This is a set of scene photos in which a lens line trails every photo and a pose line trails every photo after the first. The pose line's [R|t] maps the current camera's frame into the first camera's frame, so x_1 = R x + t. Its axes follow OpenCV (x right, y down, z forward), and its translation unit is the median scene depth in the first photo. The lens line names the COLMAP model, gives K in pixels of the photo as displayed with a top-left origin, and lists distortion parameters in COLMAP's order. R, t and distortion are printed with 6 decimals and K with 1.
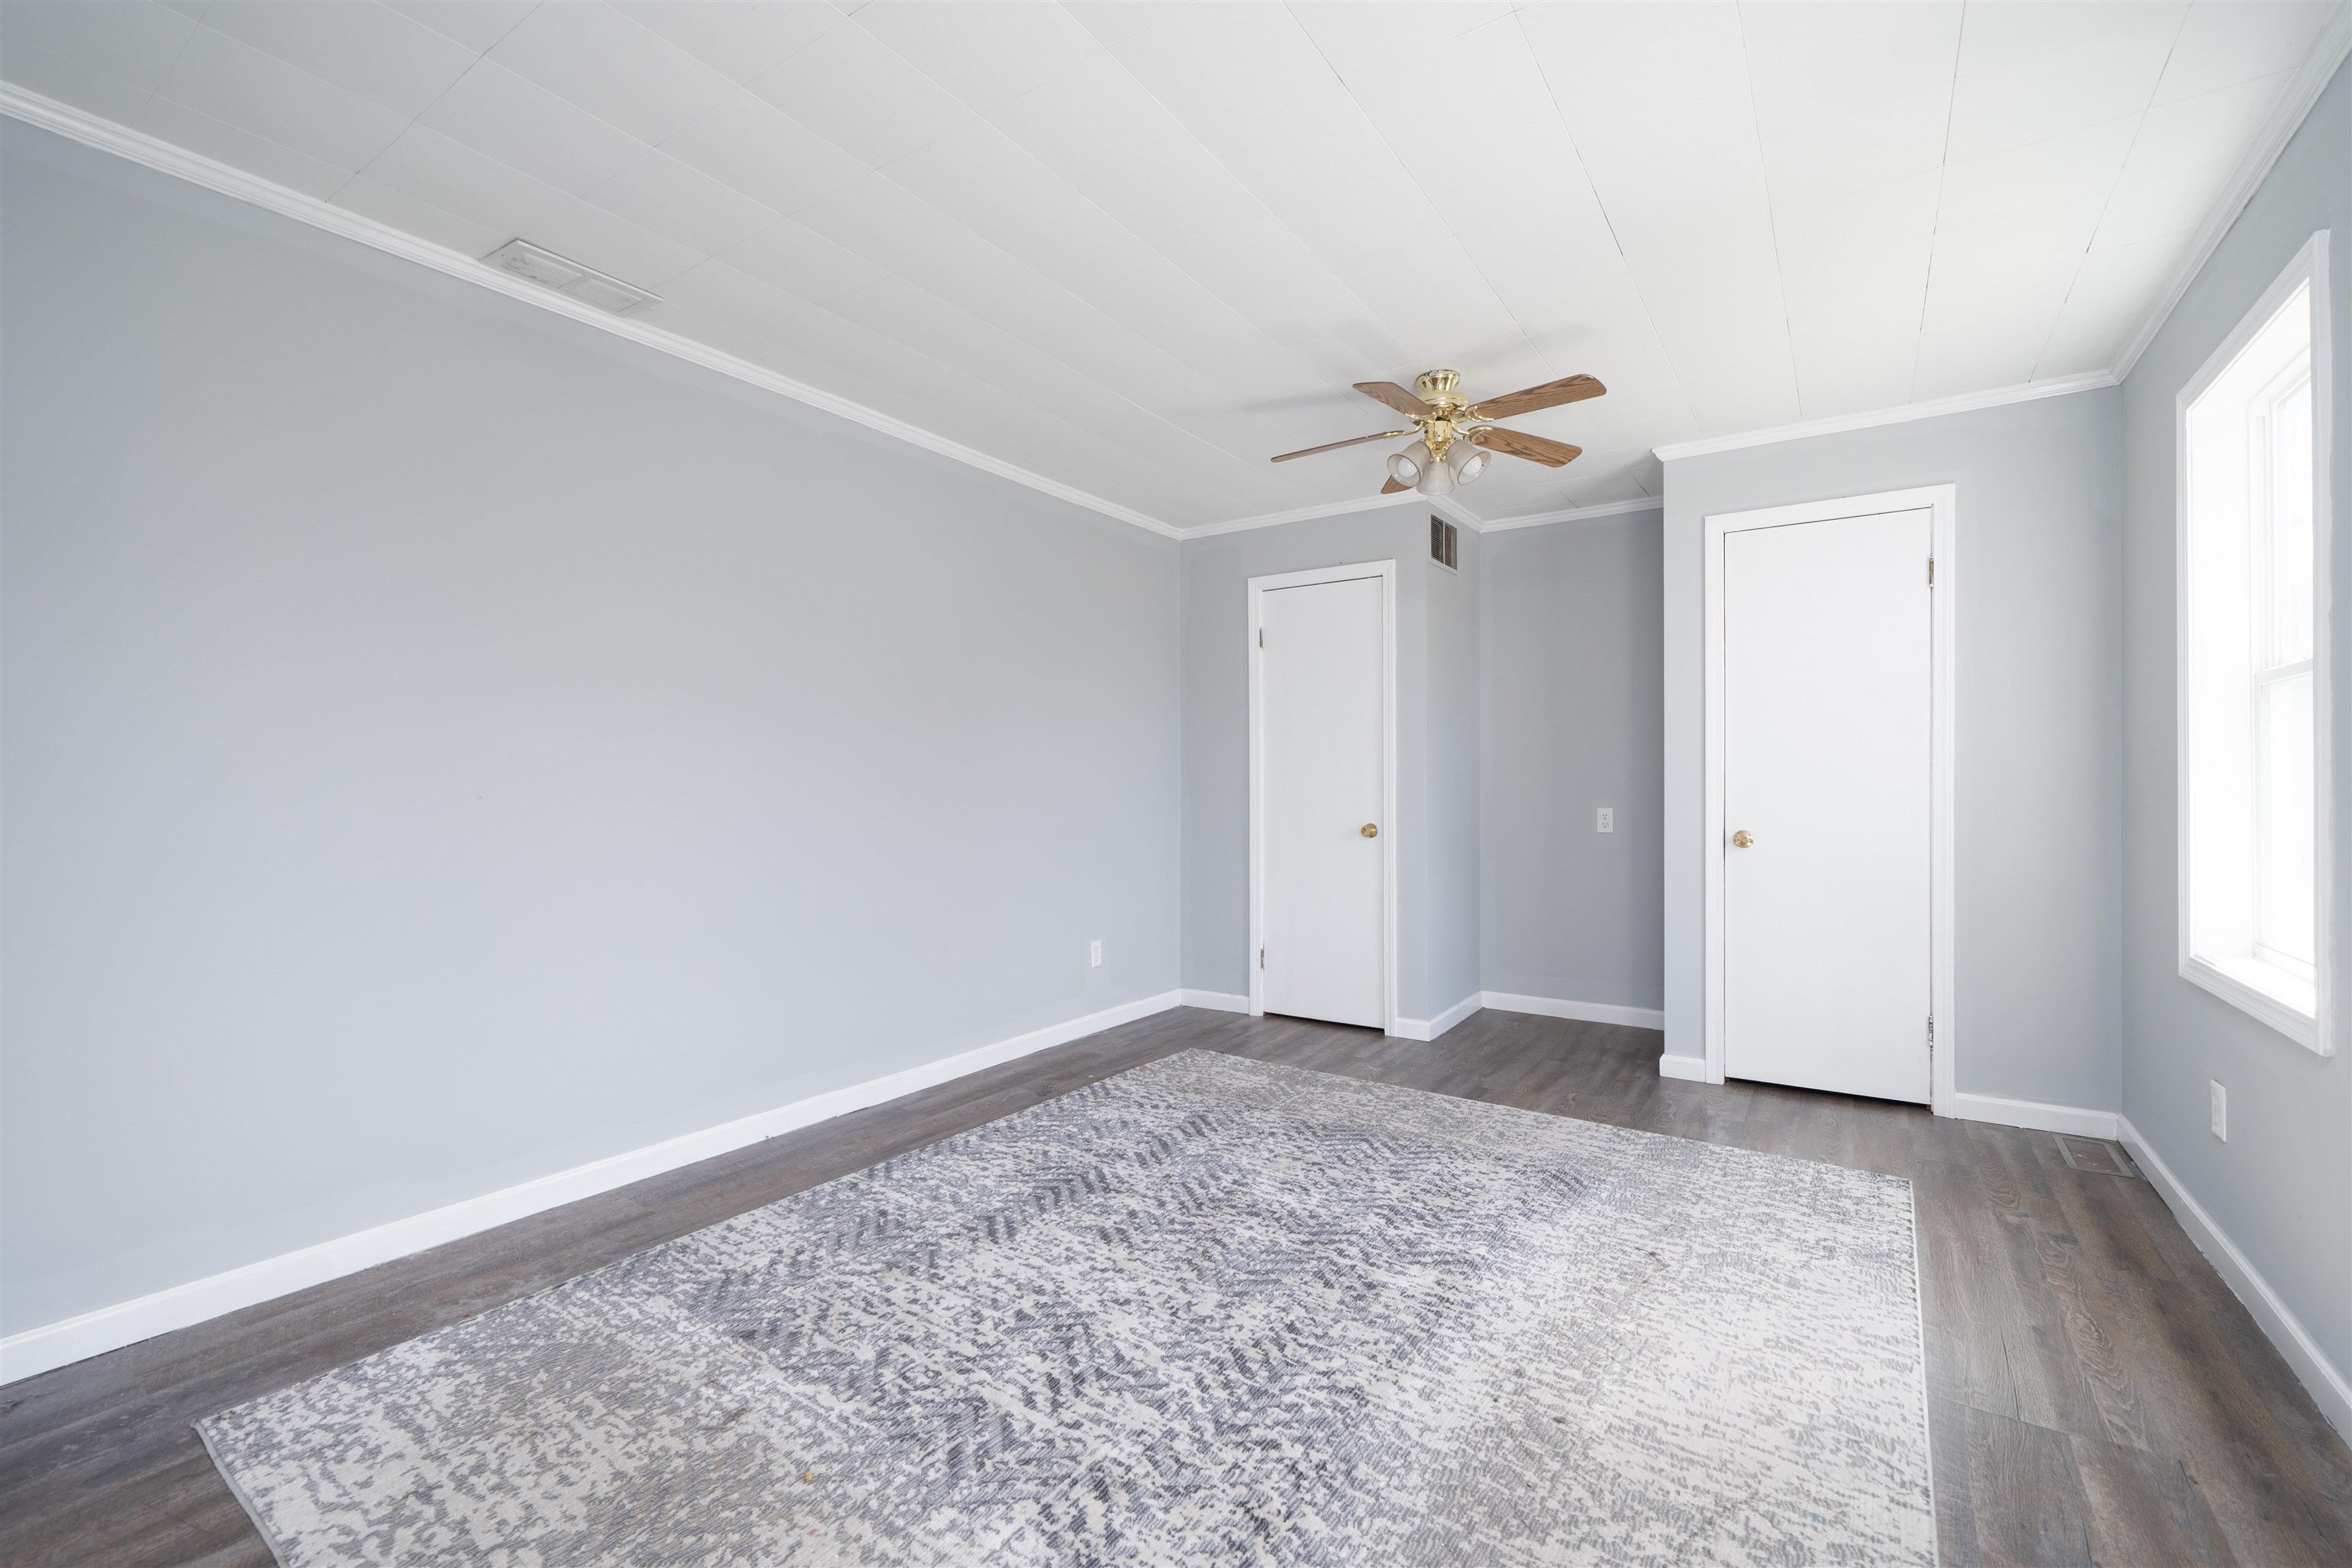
lens RADIAL K [[1023.2, 0, 1175.3], [0, 1023.2, 788.2], [0, 0, 1]] dist [0.008837, -0.001278]
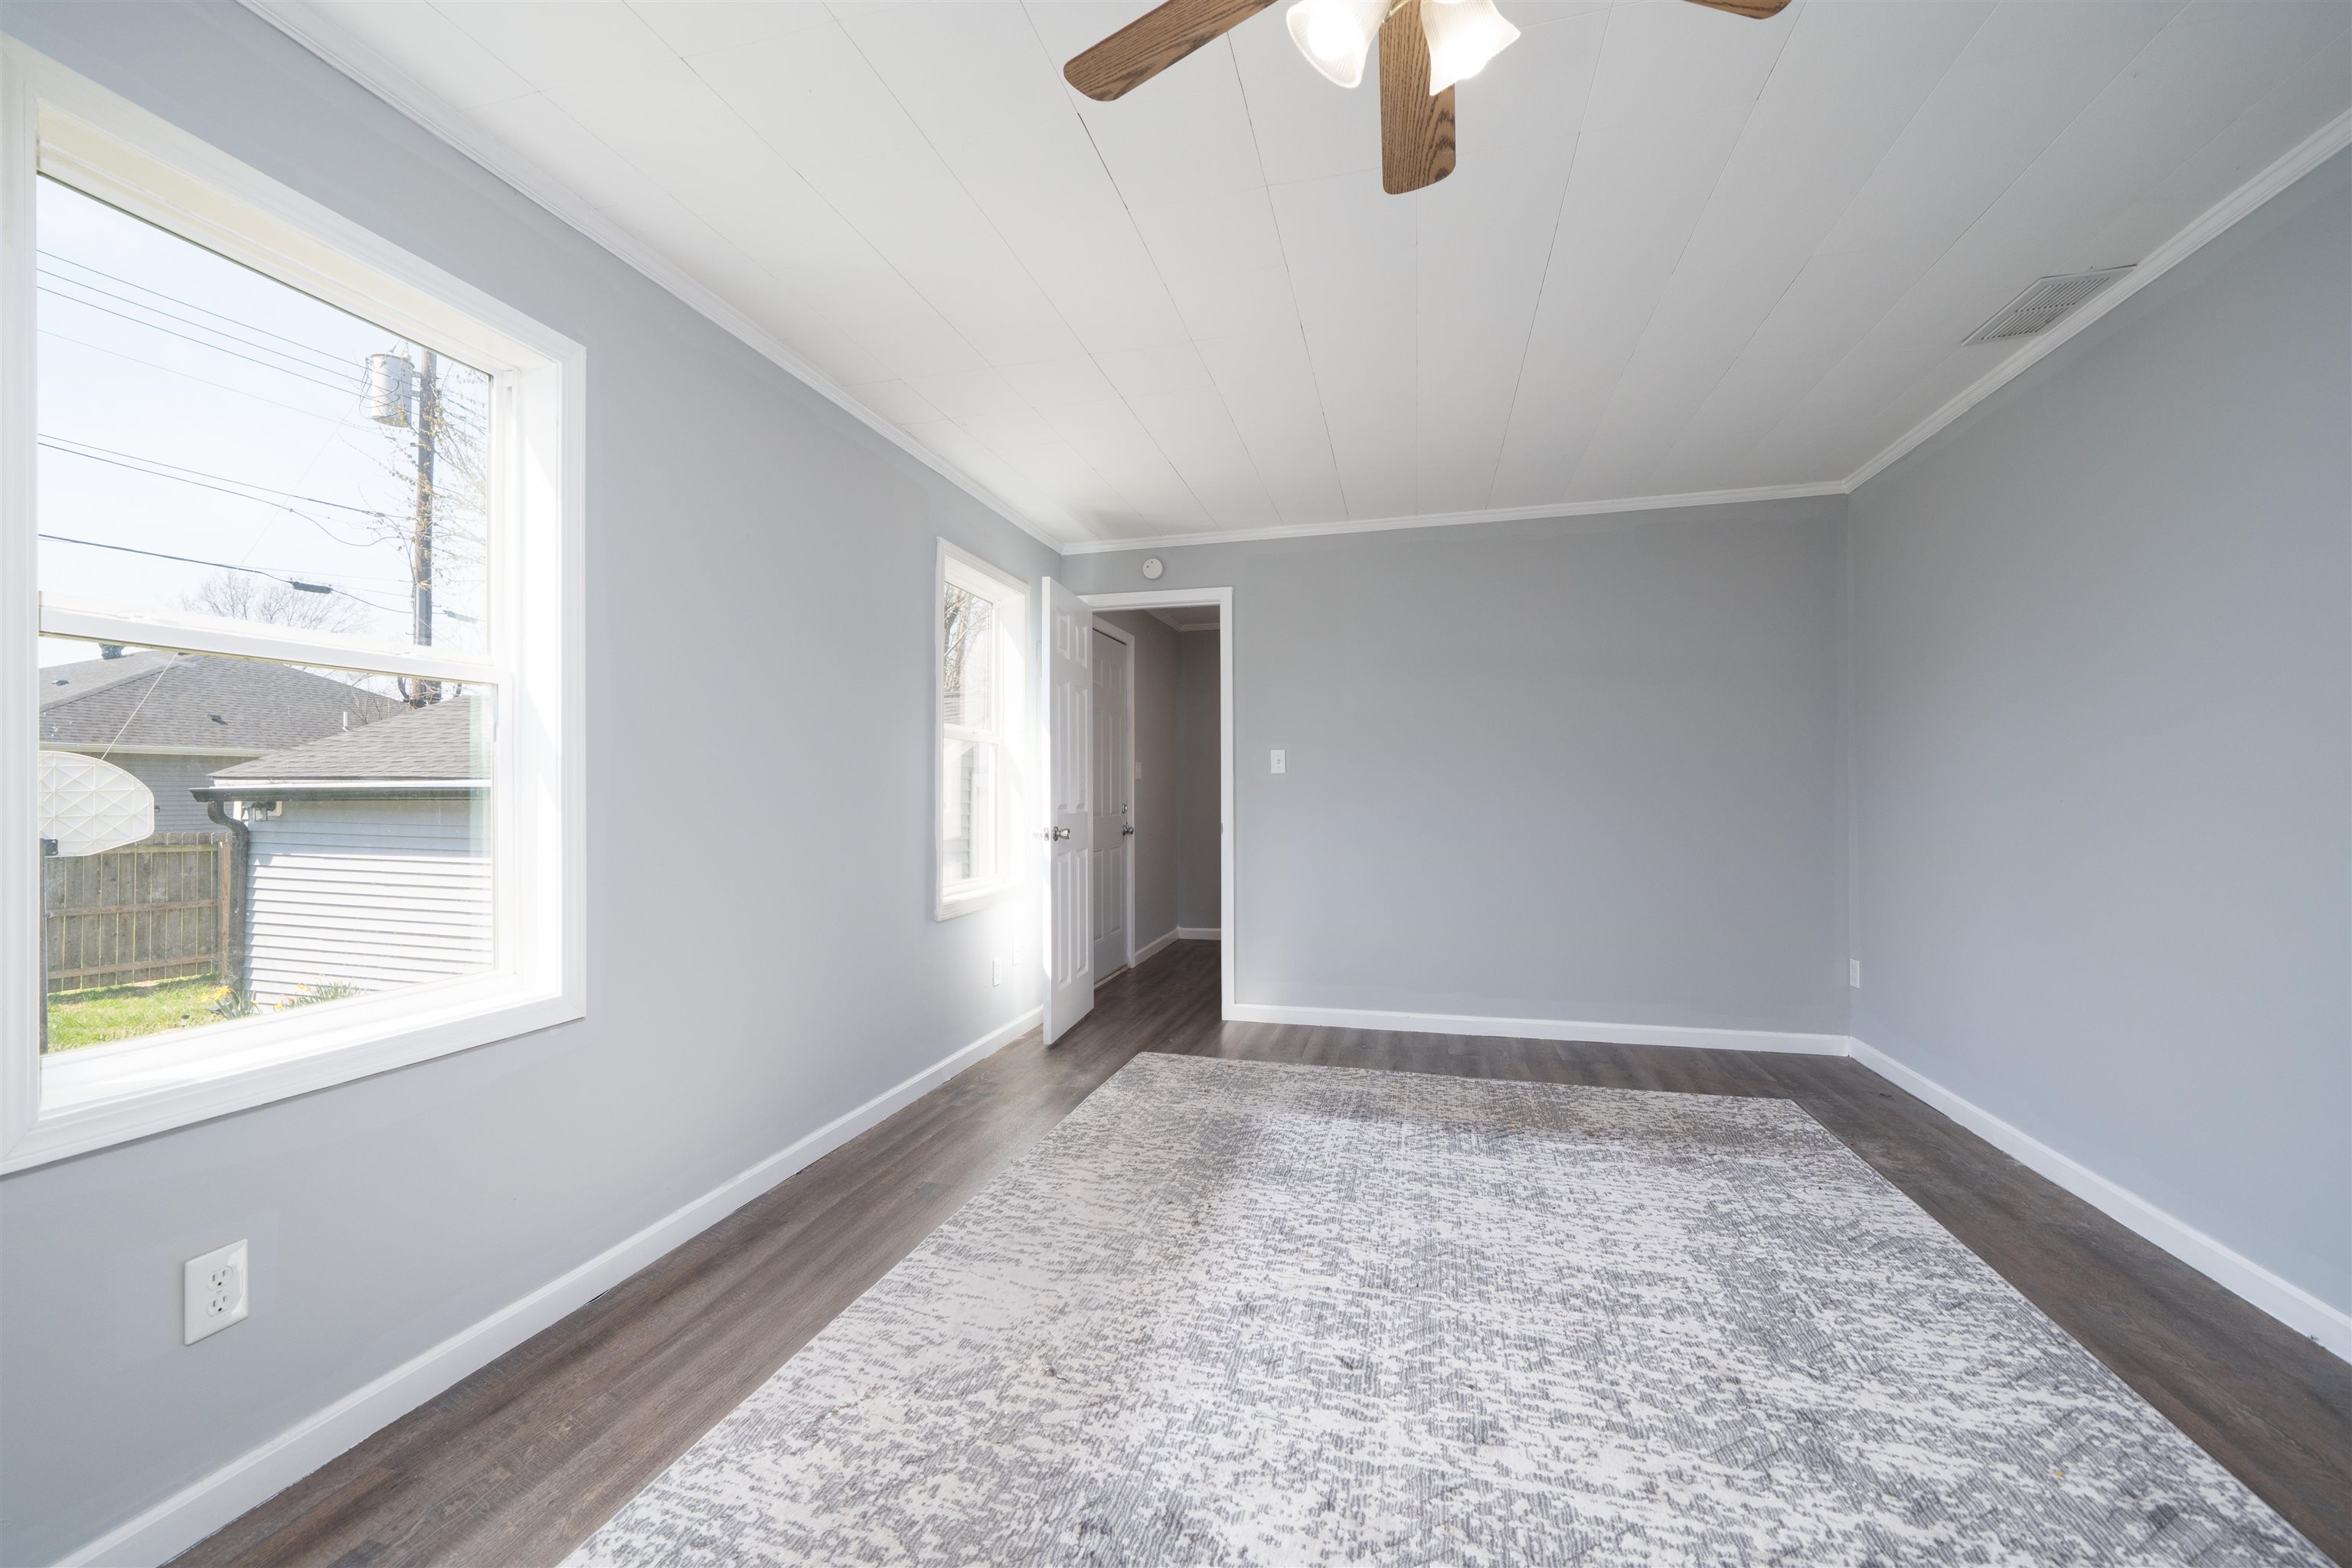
lens RADIAL K [[945.7, 0, 1170.7], [0, 945.7, 788.4], [0, 0, 1]] dist [-0.002822, -0.000225]
pose [[-0.944366, -0.000526, -0.328896, 0.651123], [0.001243, 0.999986, -0.005168, -0.003285], [0.328894, -0.005289, -0.944352, 1.817240]]
